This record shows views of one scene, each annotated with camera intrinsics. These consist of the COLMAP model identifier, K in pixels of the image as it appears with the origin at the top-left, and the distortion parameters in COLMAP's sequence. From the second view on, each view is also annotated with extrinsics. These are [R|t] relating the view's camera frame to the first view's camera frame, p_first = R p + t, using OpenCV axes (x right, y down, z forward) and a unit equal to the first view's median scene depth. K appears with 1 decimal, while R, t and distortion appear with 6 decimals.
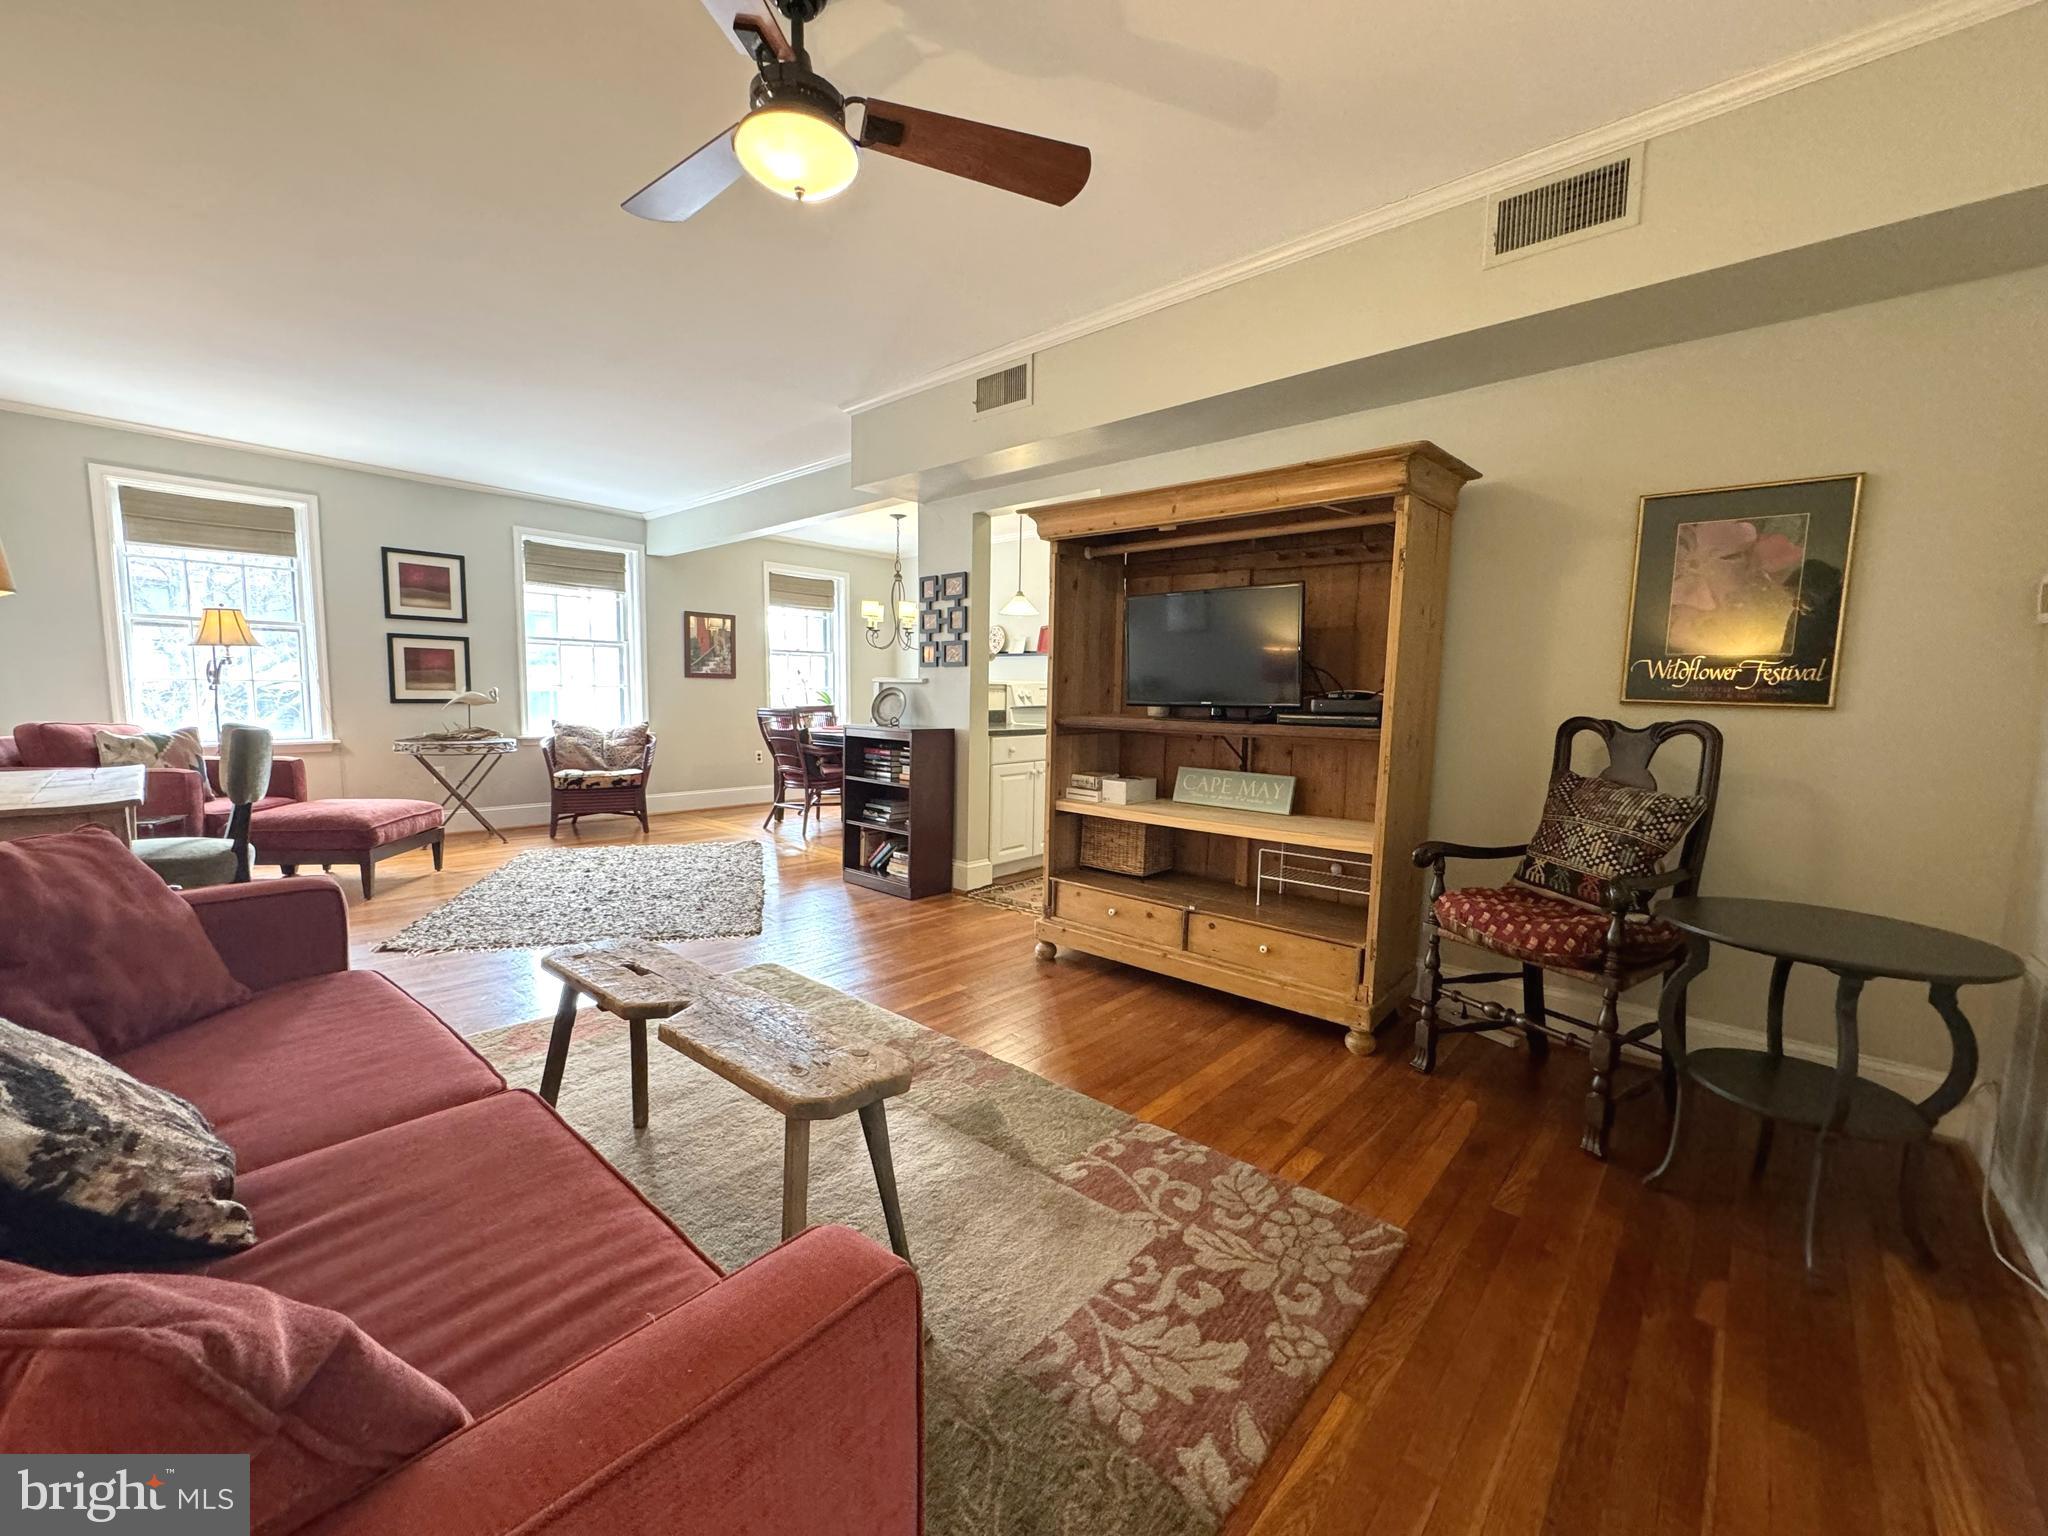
lens RADIAL K [[815.8, 0, 1023.6], [0, 815.8, 766.5], [0, 0, 1]] dist [-0.002079, -0.000122]
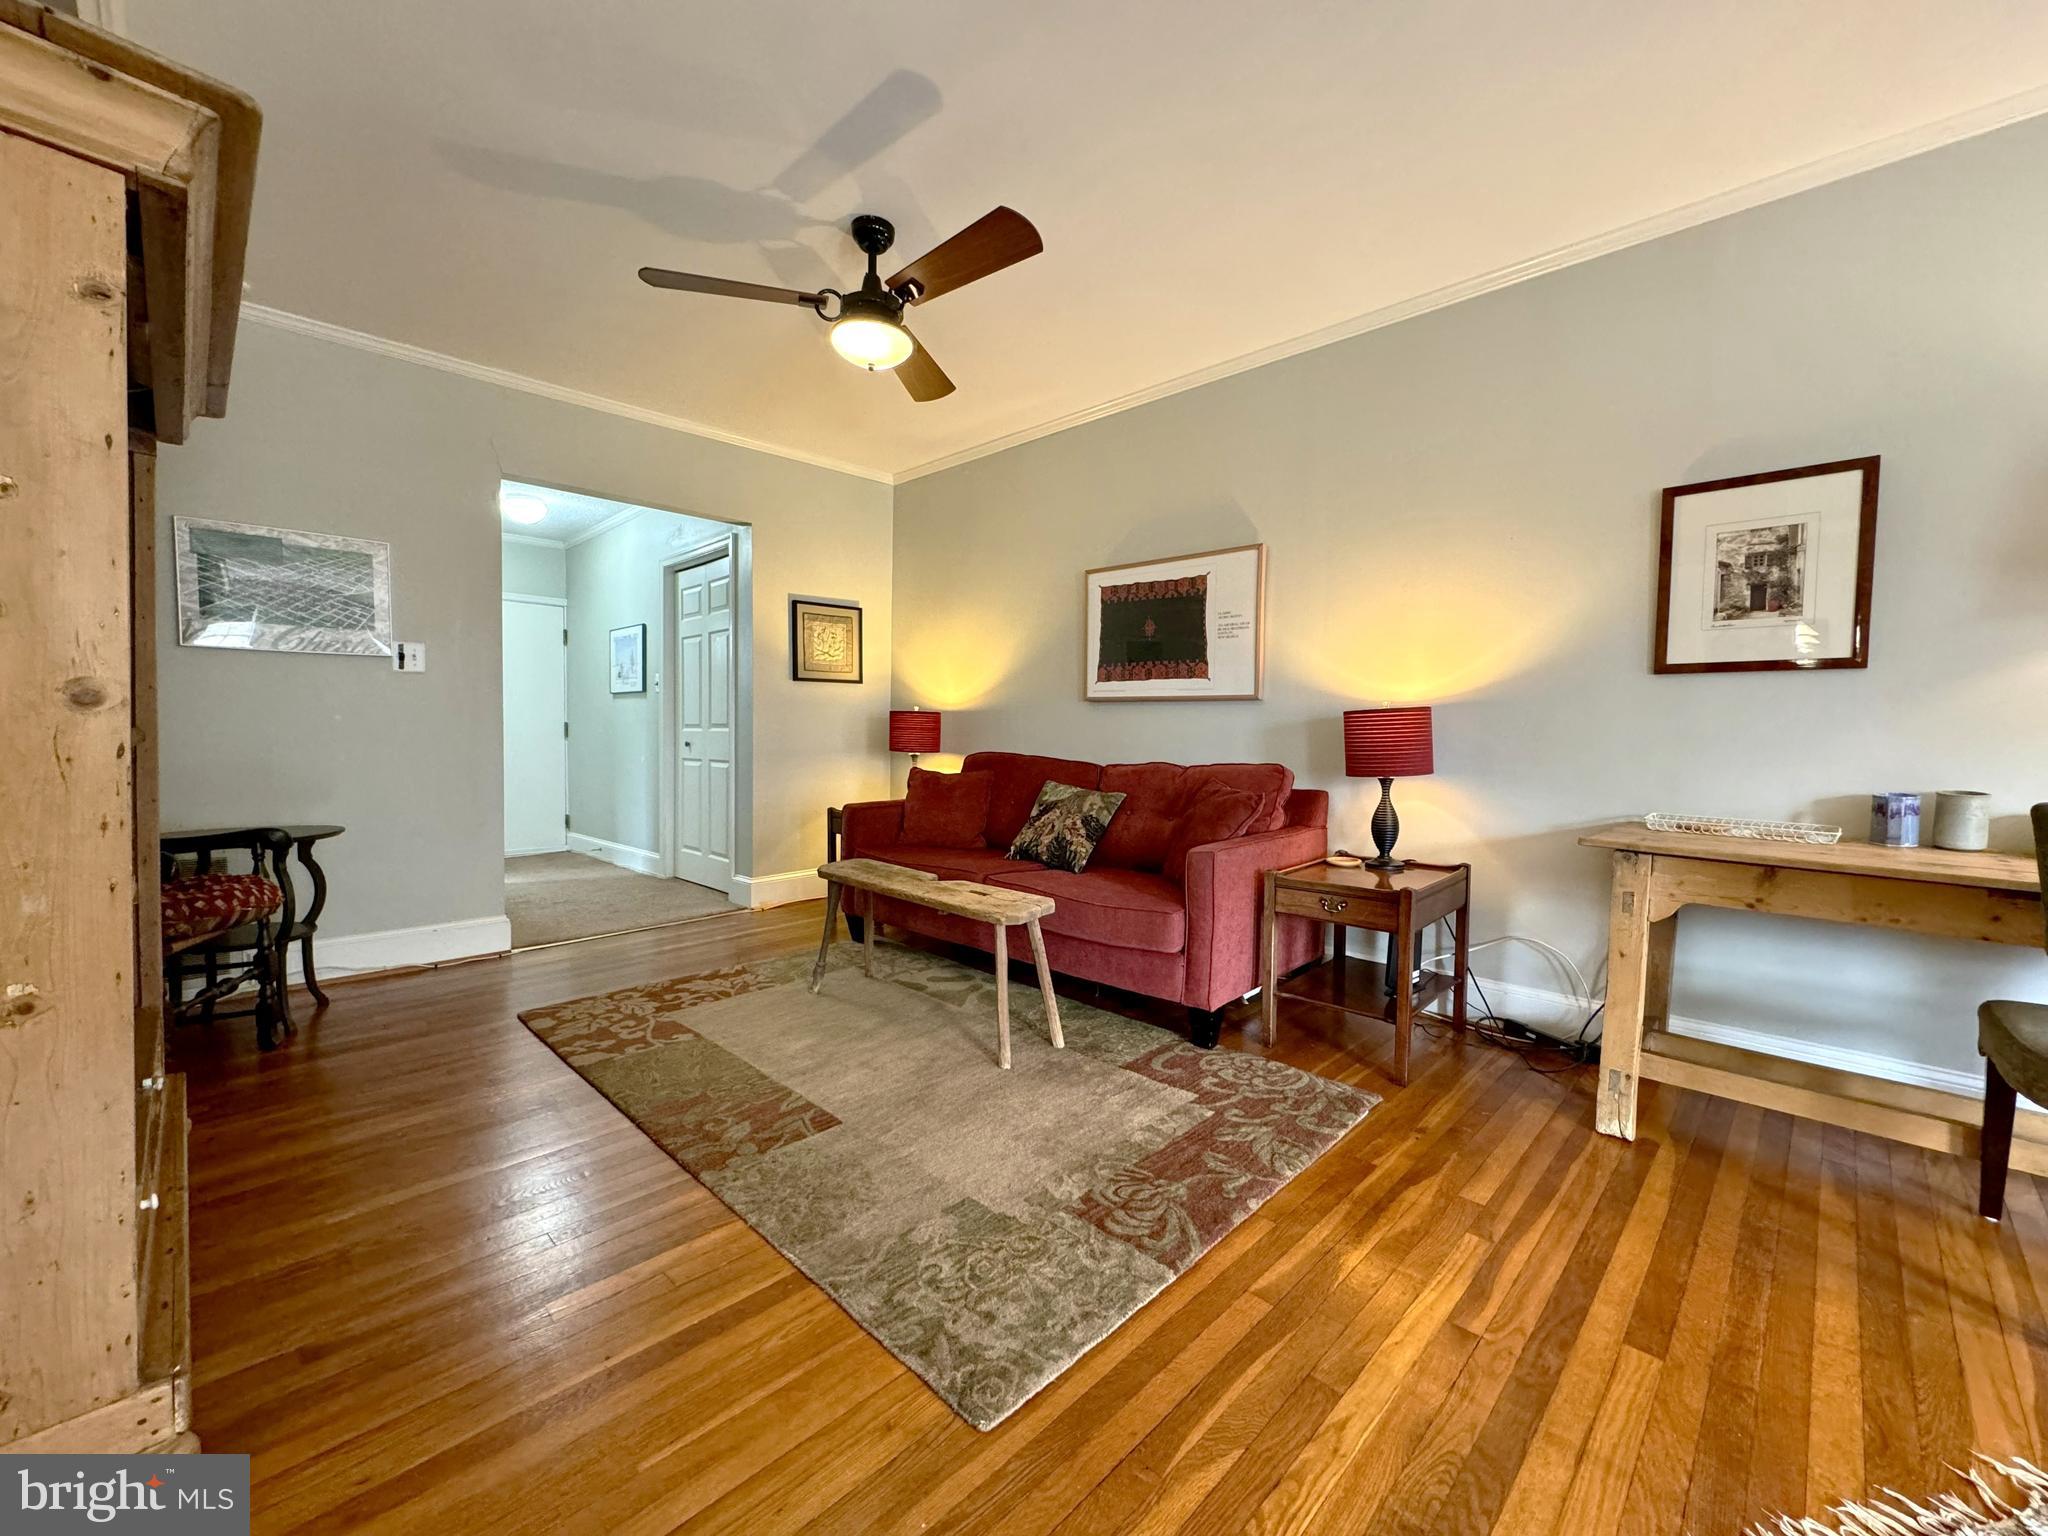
lens RADIAL K [[815.8, 0, 1023.6], [0, 815.8, 766.5], [0, 0, 1]] dist [-0.002079, -0.000122]
pose [[-0.998477, -0.032964, 0.044236, -0.230045], [-0.026637, 0.990258, 0.136673, -0.071522], [-0.048310, 0.135287, -0.989628, 0.916785]]
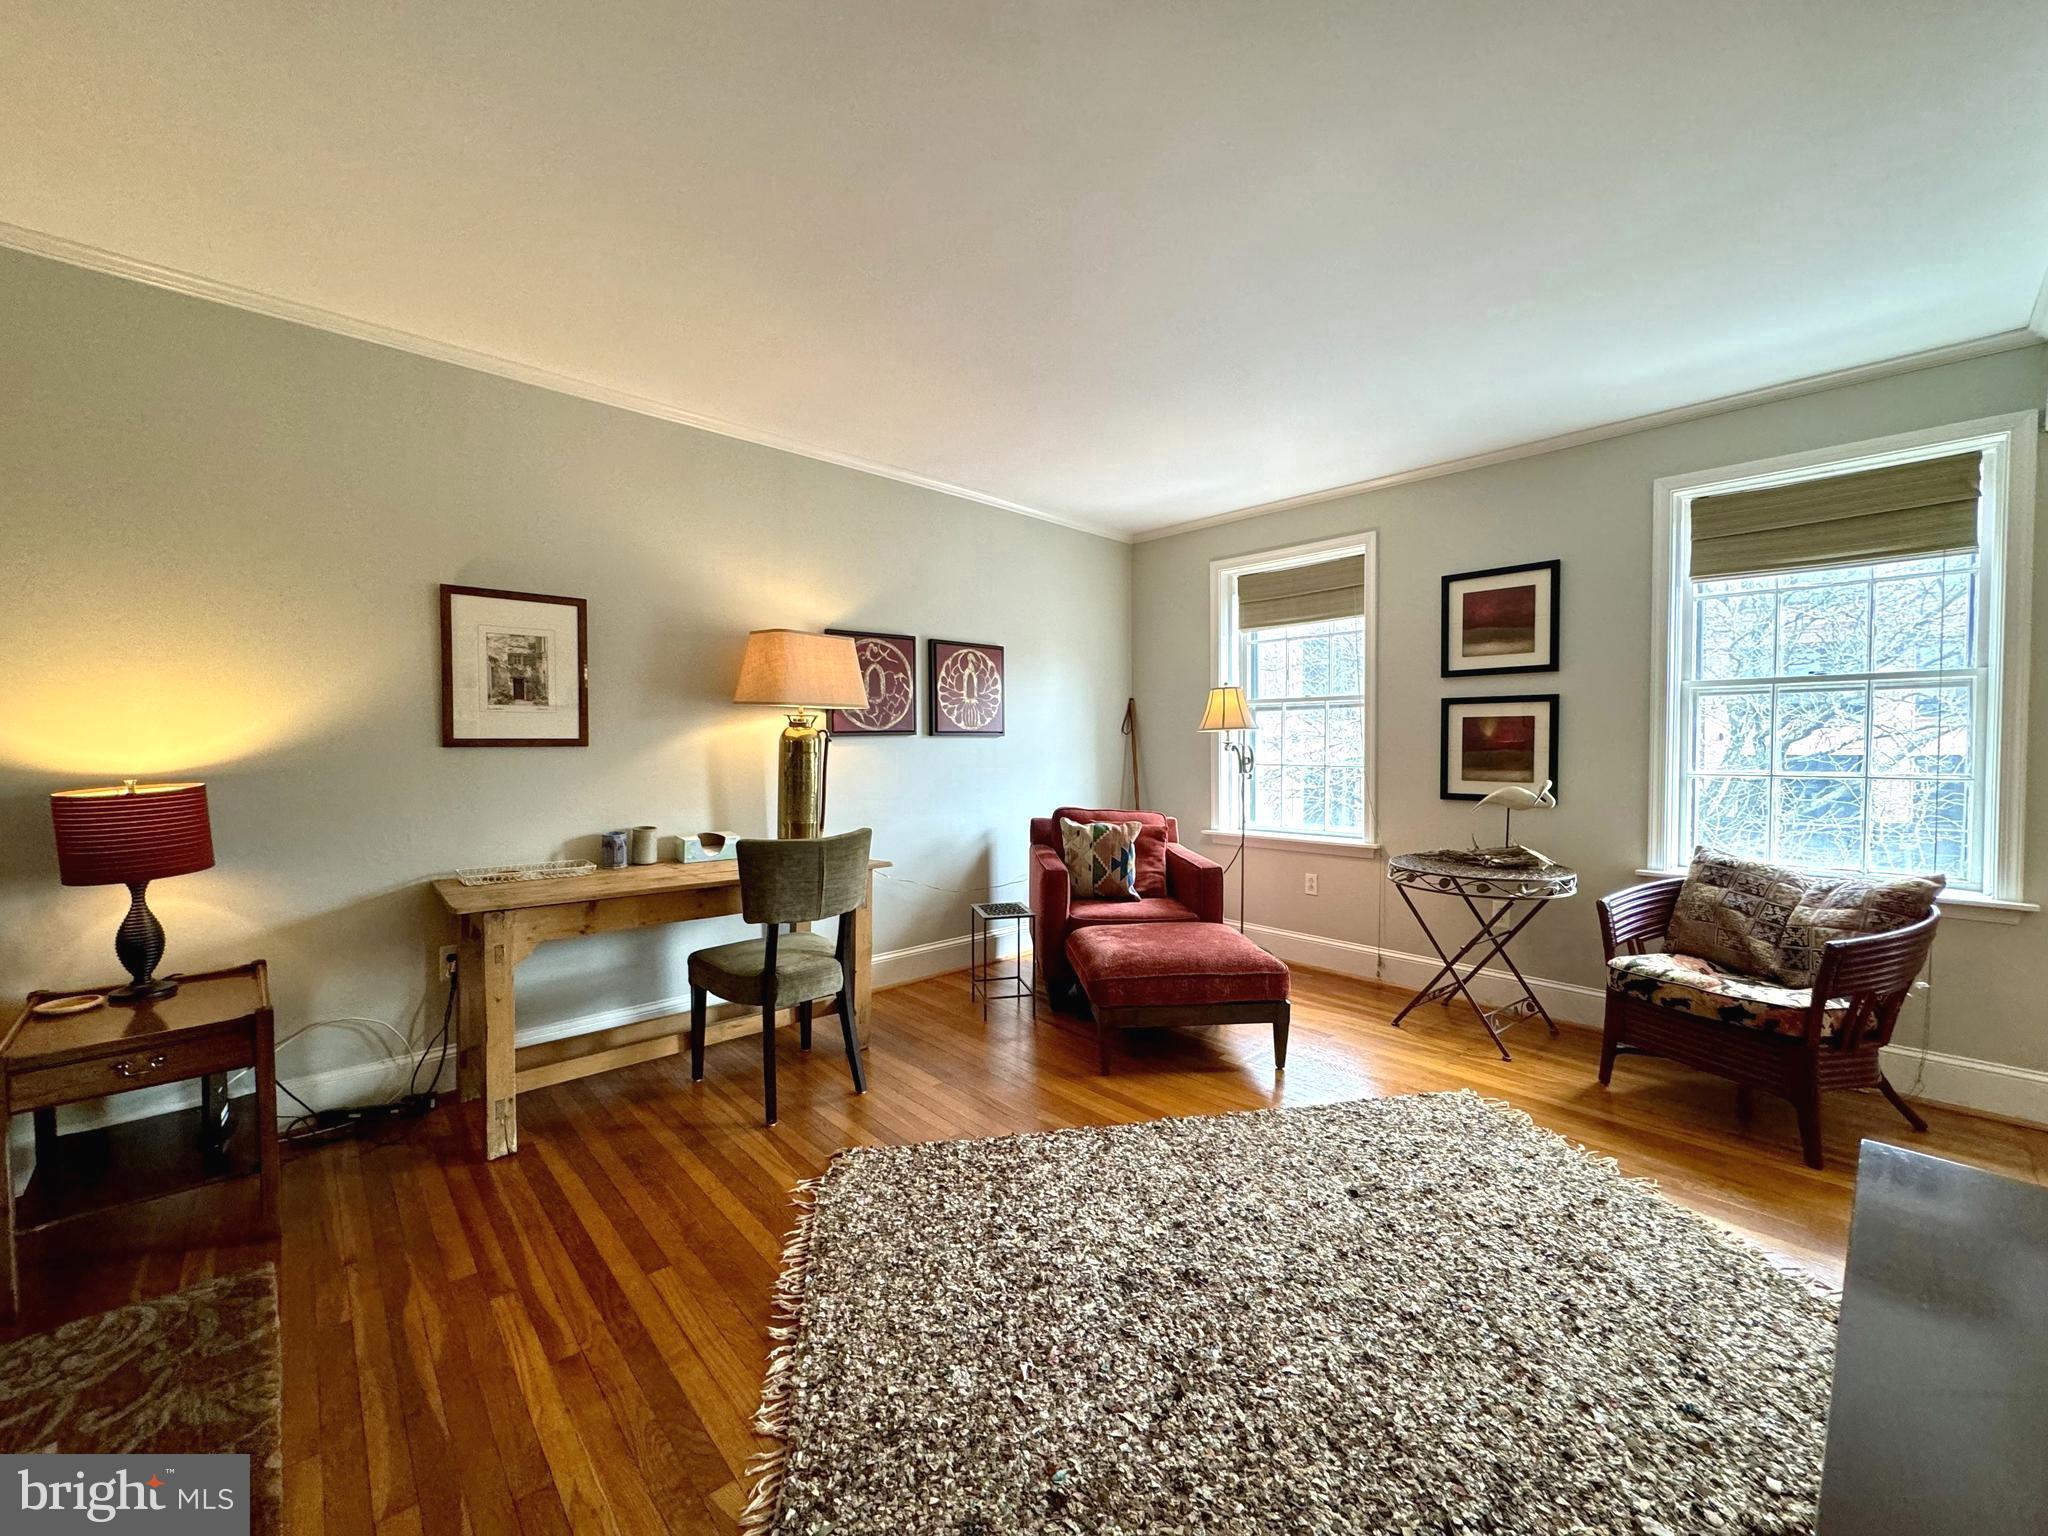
lens RADIAL K [[815.8, 0, 1023.6], [0, 815.8, 766.5], [0, 0, 1]] dist [-0.002079, -0.000122]
pose [[-0.094927, 0.015037, -0.995371, -0.062785], [-0.089368, 0.995720, 0.023565, -0.106830], [0.991465, 0.091191, -0.093177, 0.843519]]
